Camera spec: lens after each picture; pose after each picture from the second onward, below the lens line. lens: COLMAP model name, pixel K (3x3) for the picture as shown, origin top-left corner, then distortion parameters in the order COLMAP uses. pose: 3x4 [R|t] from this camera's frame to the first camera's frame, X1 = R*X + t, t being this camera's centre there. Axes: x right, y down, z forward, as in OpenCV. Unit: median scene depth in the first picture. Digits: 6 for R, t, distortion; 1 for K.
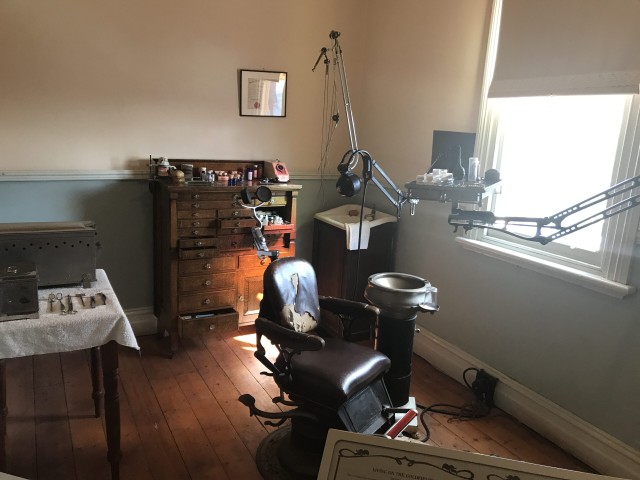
lens RADIAL K [[556.2, 0, 320.0], [0, 556.2, 240.0], [0, 0, 1]] dist [0.009286, 0.000954]
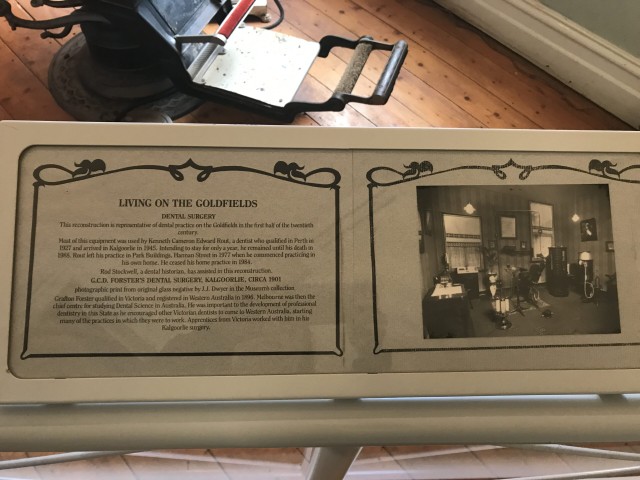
lens RADIAL K [[556.2, 0, 320.0], [0, 556.2, 240.0], [0, 0, 1]] dist [0.009286, 0.000954]
pose [[0.967411, -0.204284, 0.149614, 0.079295], [0.047380, 0.726468, 0.685565, 0.063051], [-0.248740, -0.656134, 0.712472, 0.283067]]
